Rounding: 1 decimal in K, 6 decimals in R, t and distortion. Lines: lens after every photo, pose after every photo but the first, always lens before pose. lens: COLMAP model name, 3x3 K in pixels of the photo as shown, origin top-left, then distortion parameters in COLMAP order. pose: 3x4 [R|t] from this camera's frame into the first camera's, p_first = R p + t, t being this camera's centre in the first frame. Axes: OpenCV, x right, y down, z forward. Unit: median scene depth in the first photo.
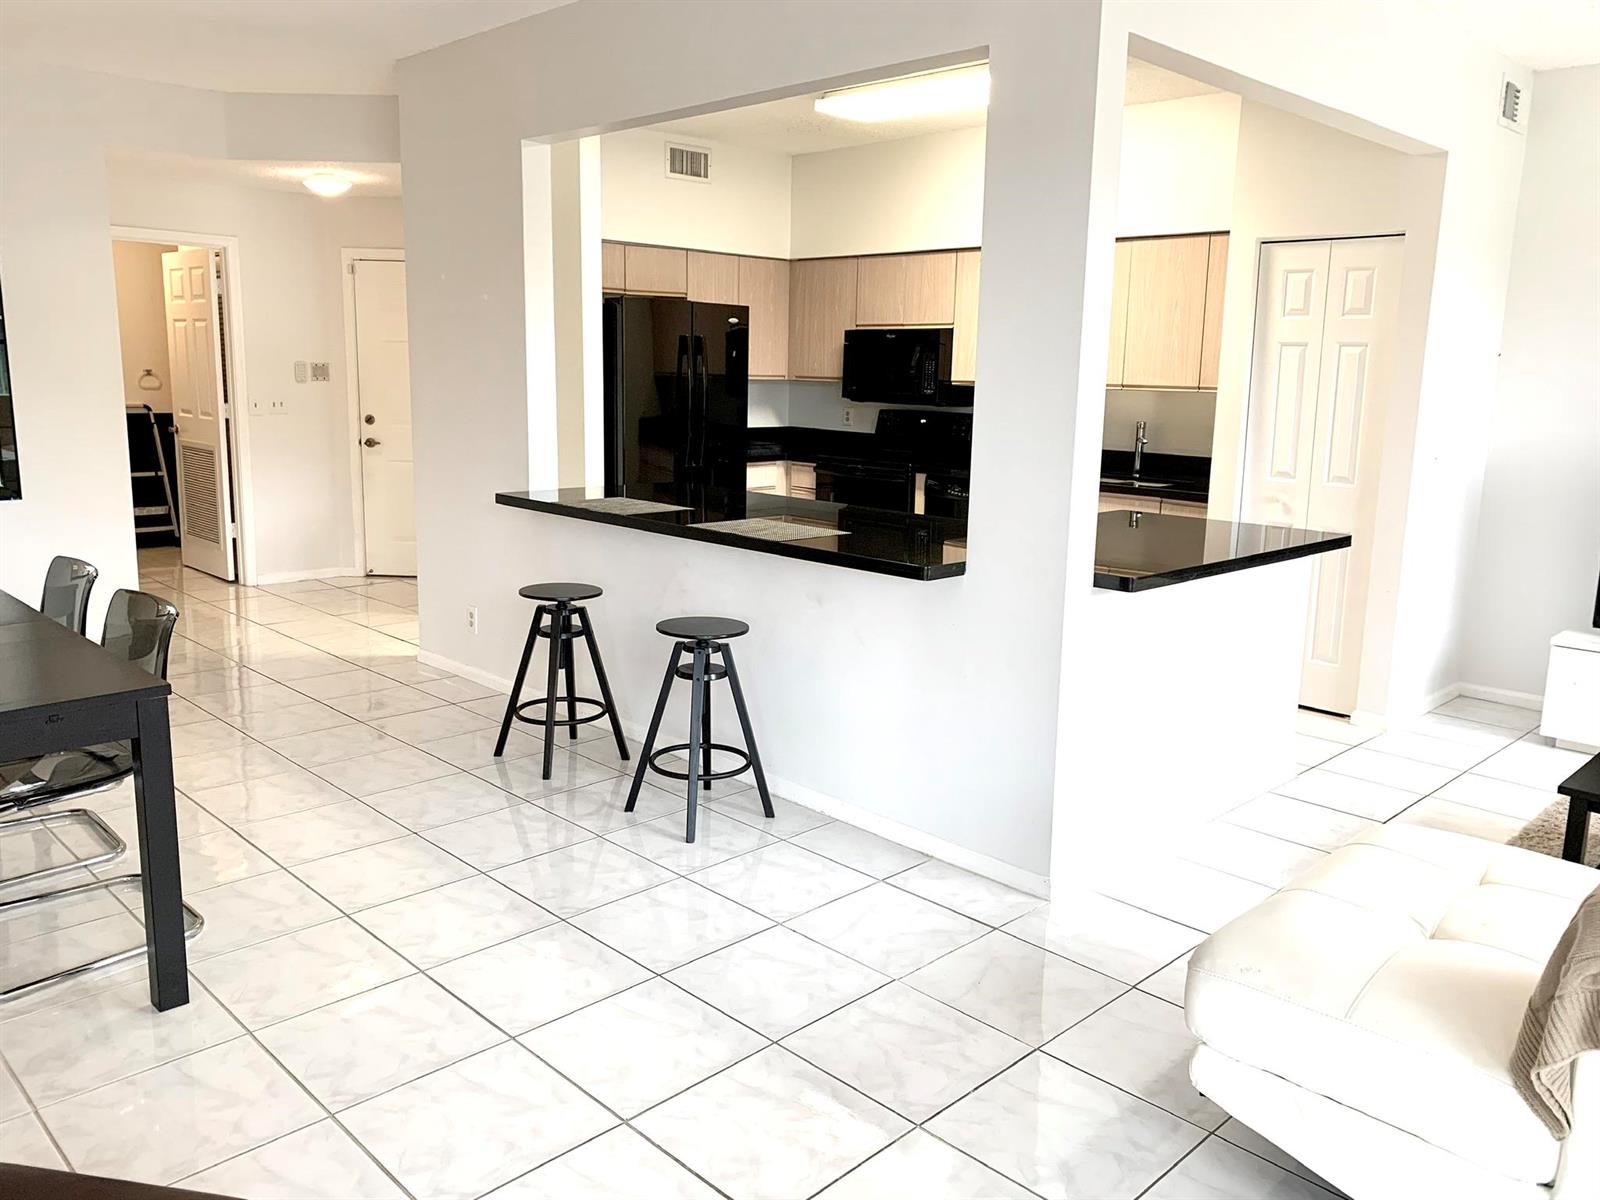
lens RADIAL K [[1230.2, 0, 798.3], [0, 1230.2, 591.7], [0, 0, 1]] dist [0.017692, -0.008962]
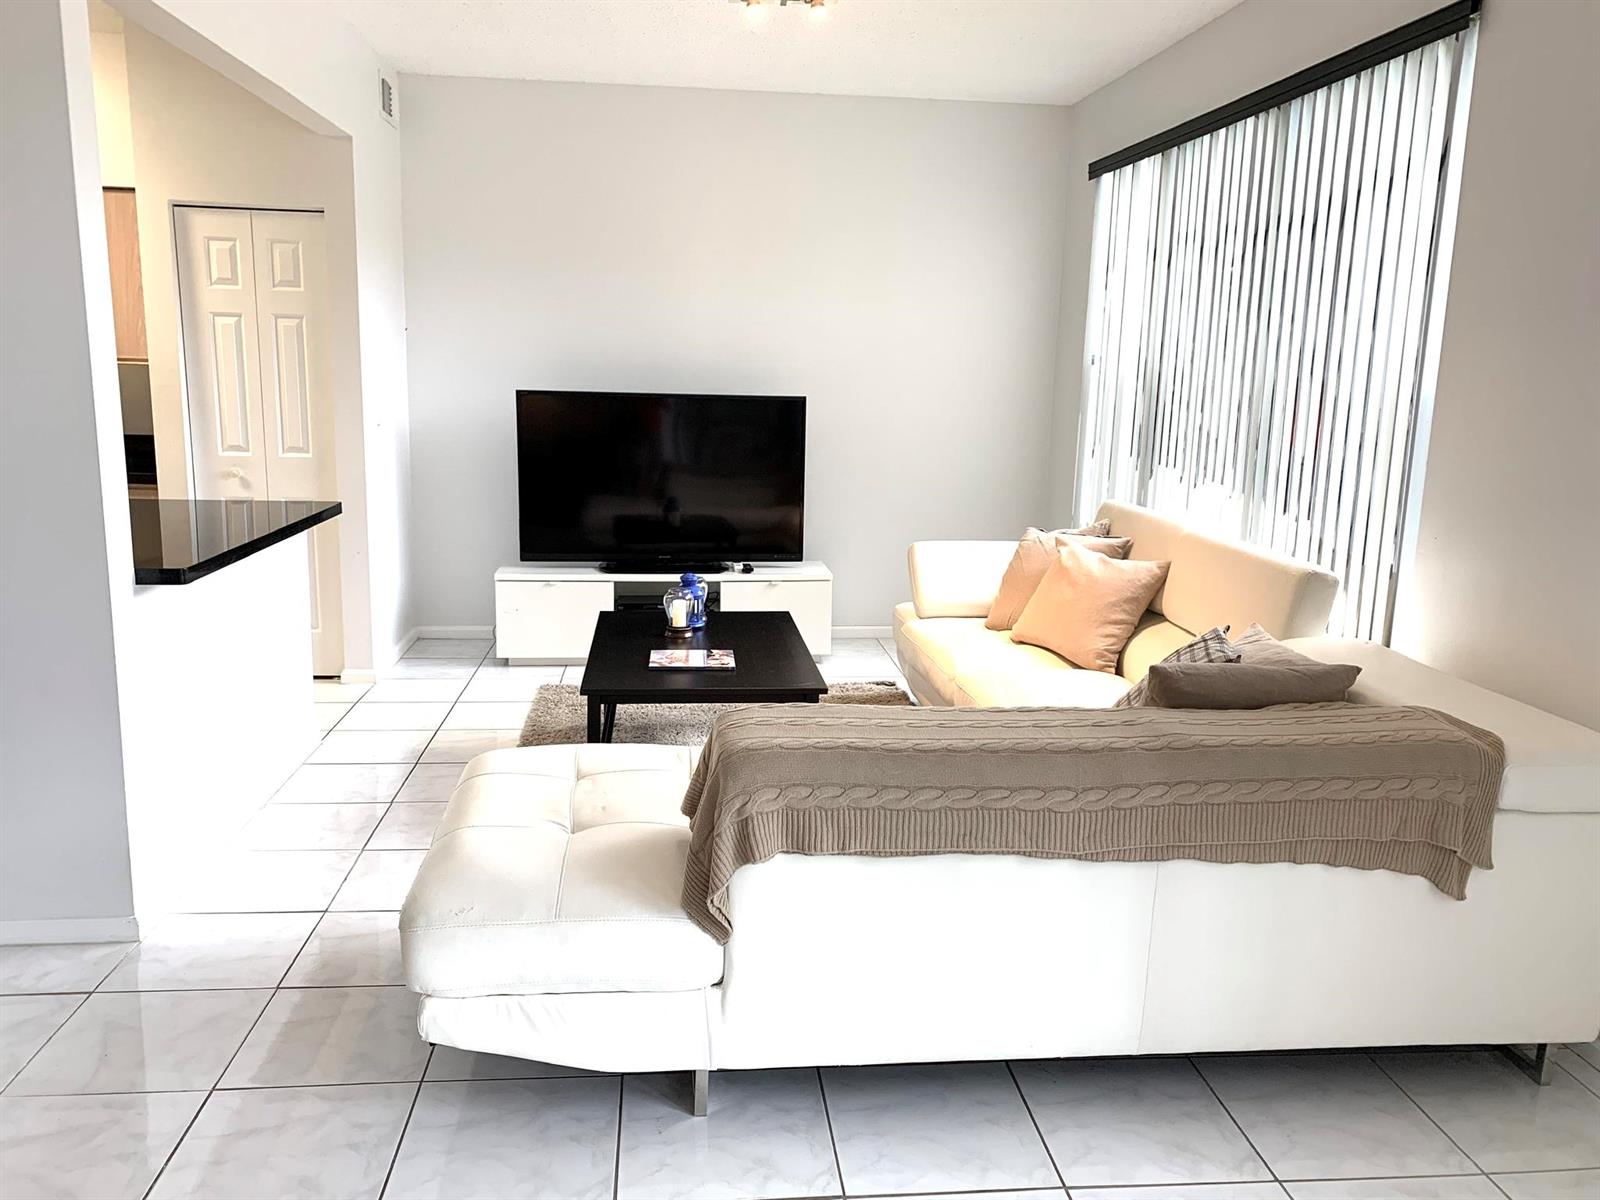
lens RADIAL K [[1230.2, 0, 796.5], [0, 1230.2, 602.1], [0, 0, 1]] dist [0.017692, -0.008962]
pose [[0.624741, -0.155856, 0.765119, -0.109513], [0.130958, 0.986911, 0.094105, -0.009369], [-0.769771, 0.041407, 0.636975, 0.041632]]
